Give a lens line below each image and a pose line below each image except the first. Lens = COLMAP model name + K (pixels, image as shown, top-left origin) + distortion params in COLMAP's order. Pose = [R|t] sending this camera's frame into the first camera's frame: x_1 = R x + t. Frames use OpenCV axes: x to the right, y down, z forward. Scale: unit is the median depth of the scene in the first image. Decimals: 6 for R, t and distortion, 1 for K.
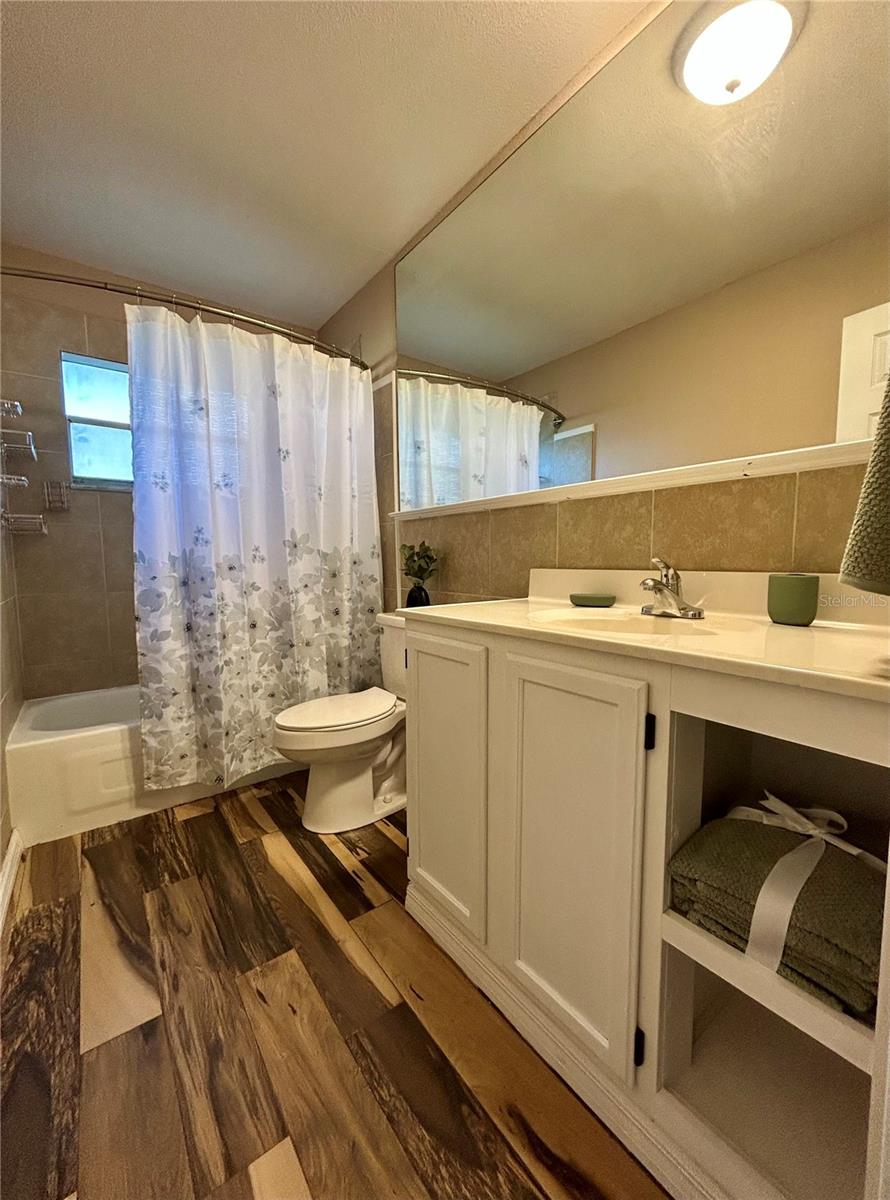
lens RADIAL K [[479.0, 0, 448.6], [0, 479.0, 601.8], [0, 0, 1]] dist [0.000483, 0.001272]
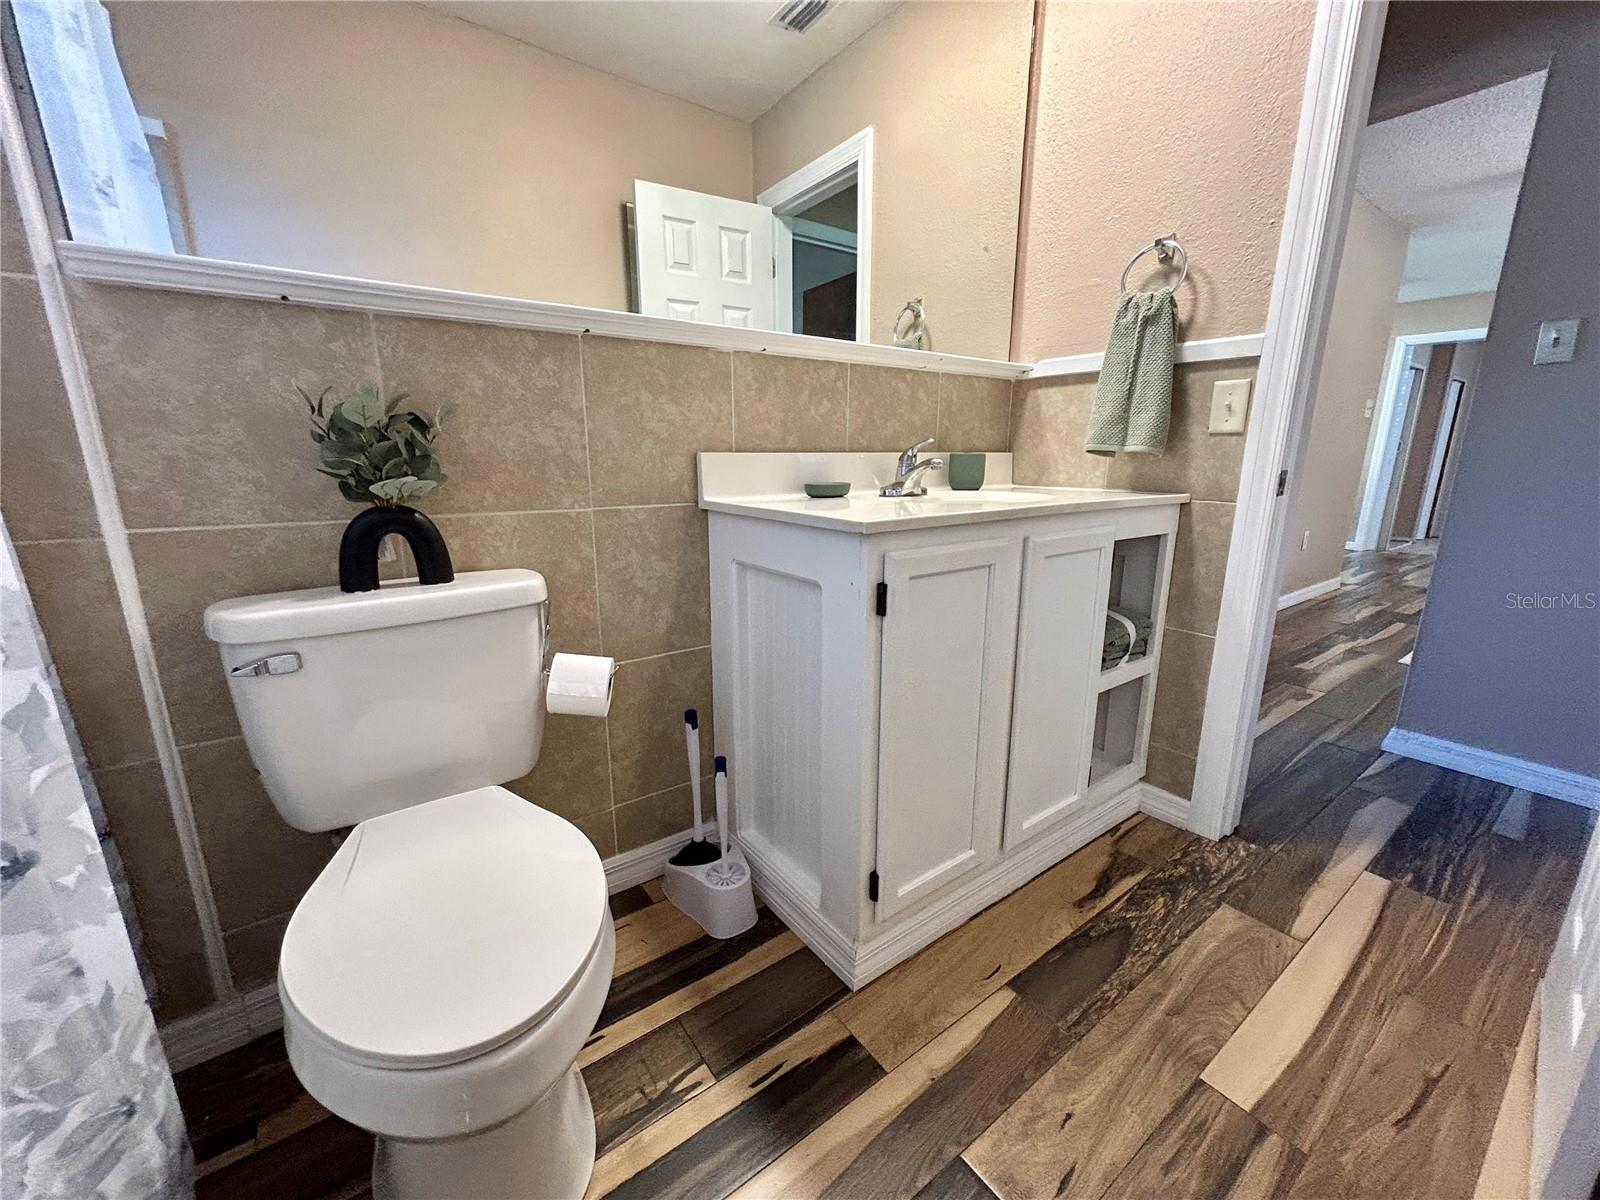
lens RADIAL K [[638.7, 0, 803.5], [0, 638.7, 605.2], [0, 0, 1]] dist [0.000483, 0.001272]
pose [[0.019641, -0.228275, 0.973398, -0.964759], [0.089232, 0.970101, 0.225702, -0.072413], [-0.995817, 0.082426, 0.039423, 1.184128]]
